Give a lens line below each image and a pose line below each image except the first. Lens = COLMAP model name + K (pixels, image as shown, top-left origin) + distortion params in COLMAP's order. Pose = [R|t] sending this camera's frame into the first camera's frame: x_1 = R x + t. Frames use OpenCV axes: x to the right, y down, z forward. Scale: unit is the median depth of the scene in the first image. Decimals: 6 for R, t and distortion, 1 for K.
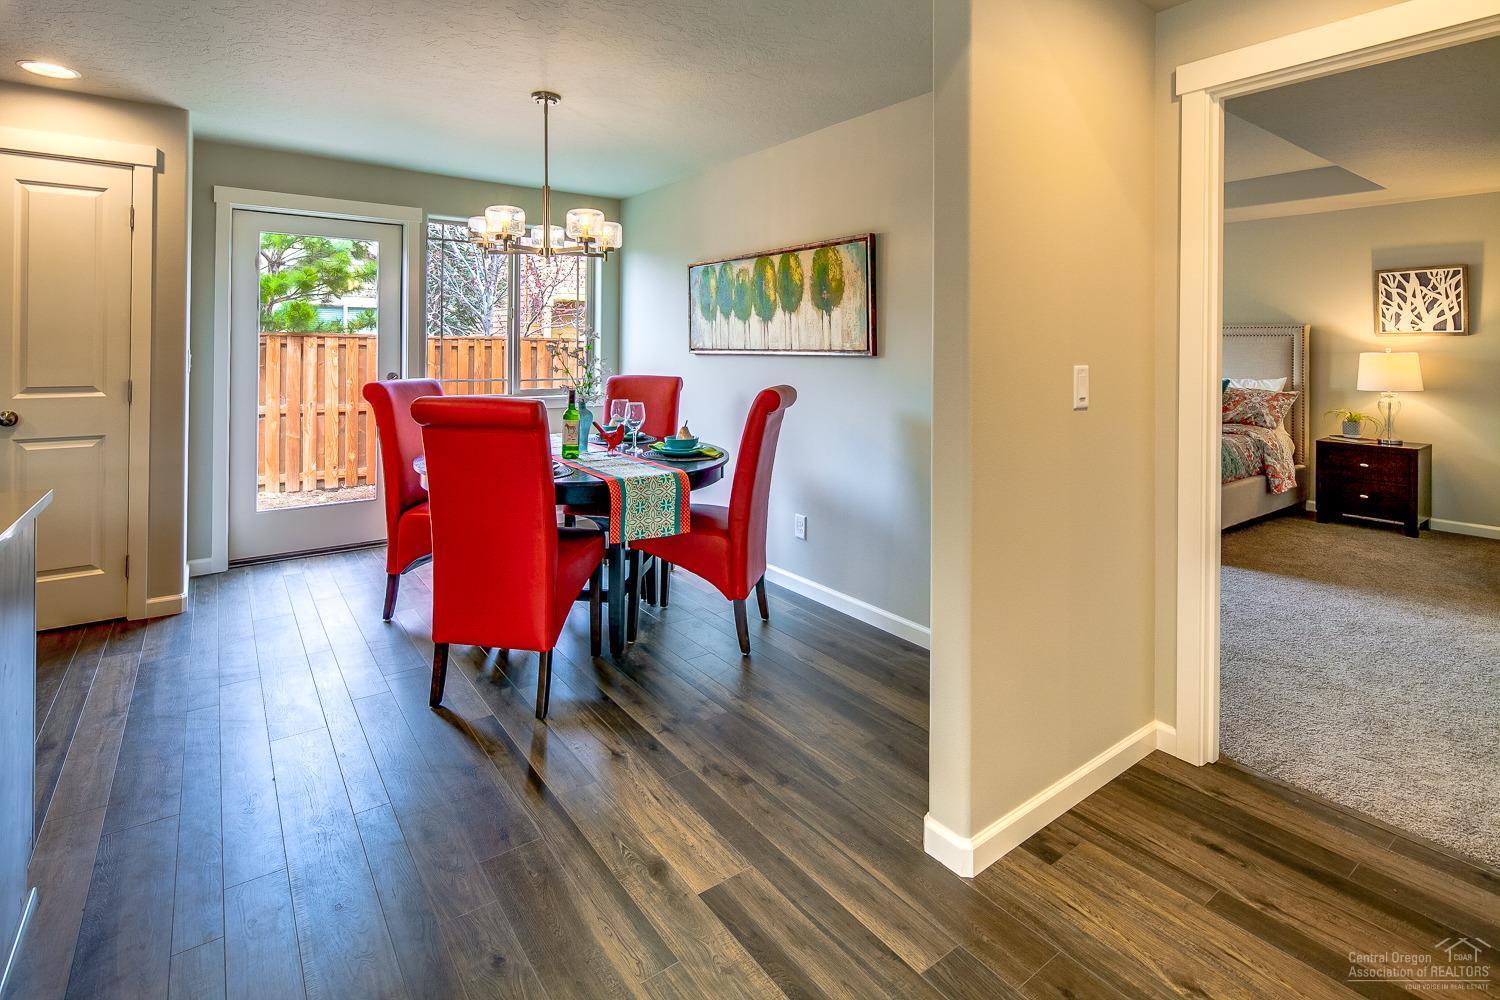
lens RADIAL K [[724.1, 0, 743.2], [0, 724.1, 342.8], [0, 0, 1]] dist [0.004920, -0.005256]
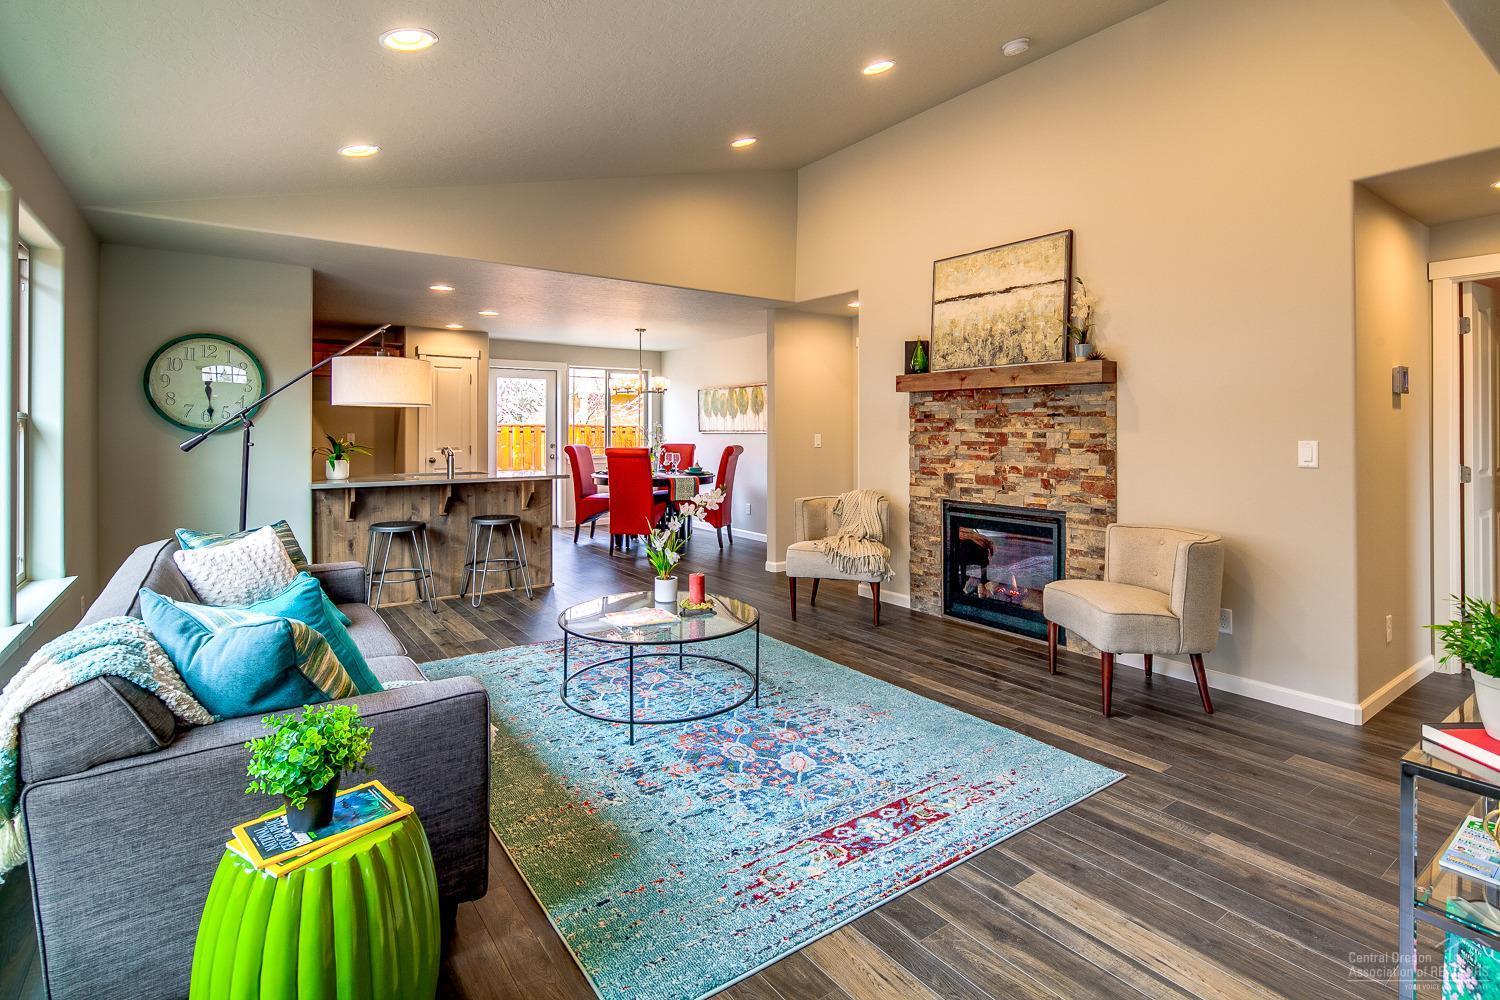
lens RADIAL K [[724.1, 0, 745.0], [0, 724.1, 451.1], [0, 0, 1]] dist [0.004920, -0.005256]
pose [[0.999910, -0.006833, -0.011586, 0.111438], [0.007243, 0.999338, 0.035659, -0.009015], [0.011334, -0.035740, 0.999297, -1.458792]]
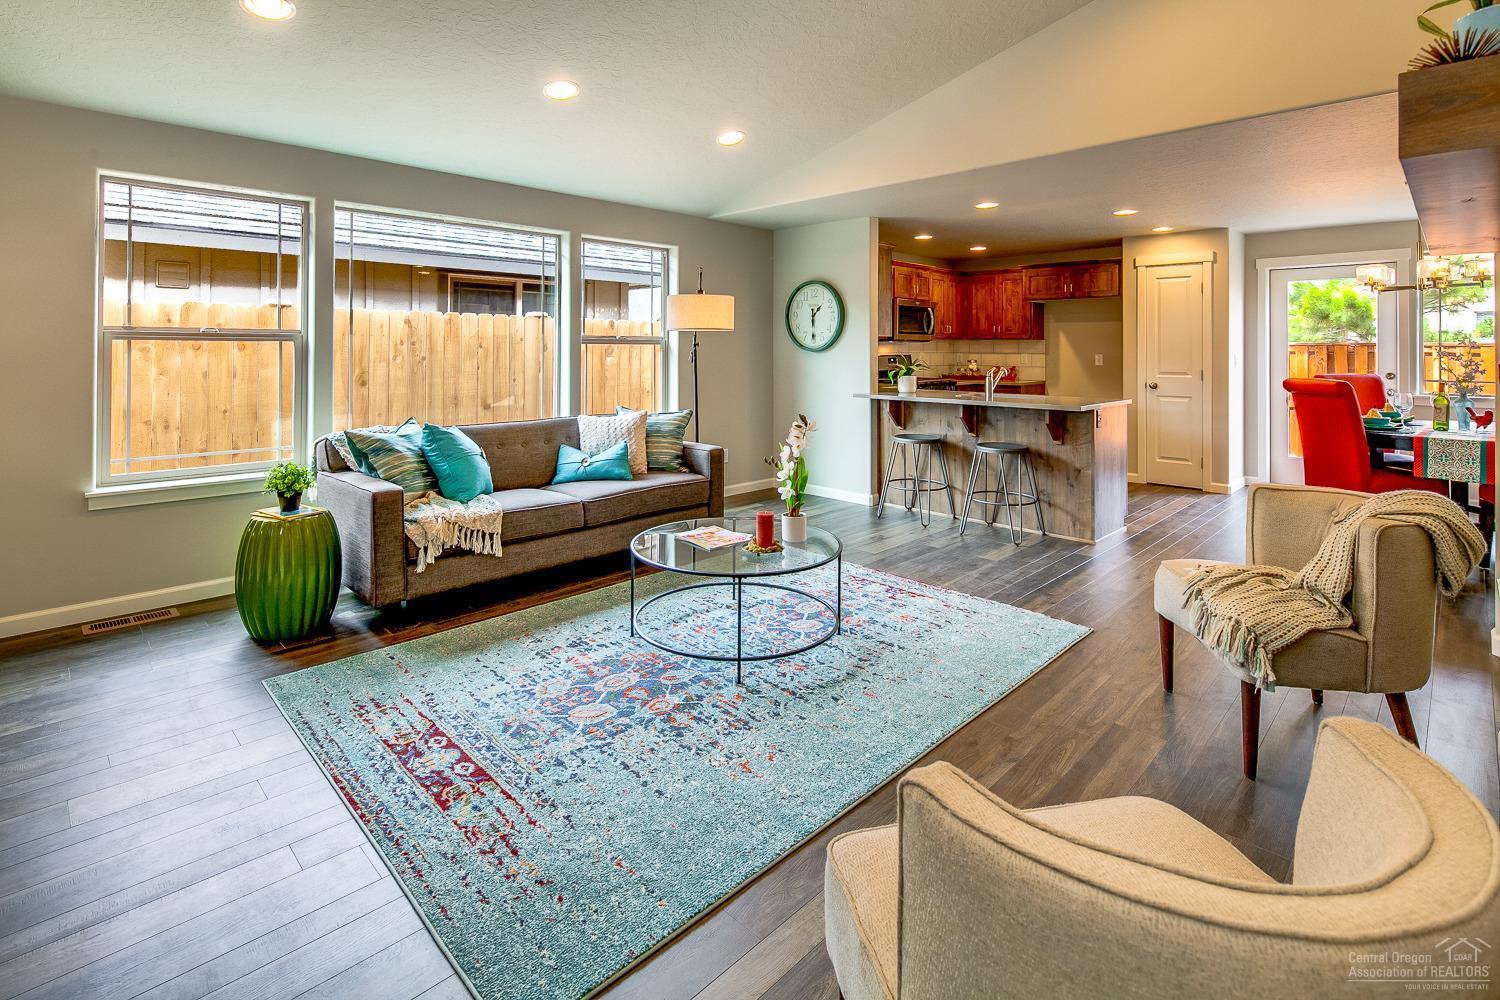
lens RADIAL K [[724.1, 0, 735.2], [0, 724.1, 344.1], [0, 0, 1]] dist [0.004920, -0.005256]
pose [[0.144680, -0.015799, -0.989352, 0.960382], [0.003881, 0.999874, -0.015399, 0.006451], [0.989471, -0.001612, 0.144723, -0.571905]]
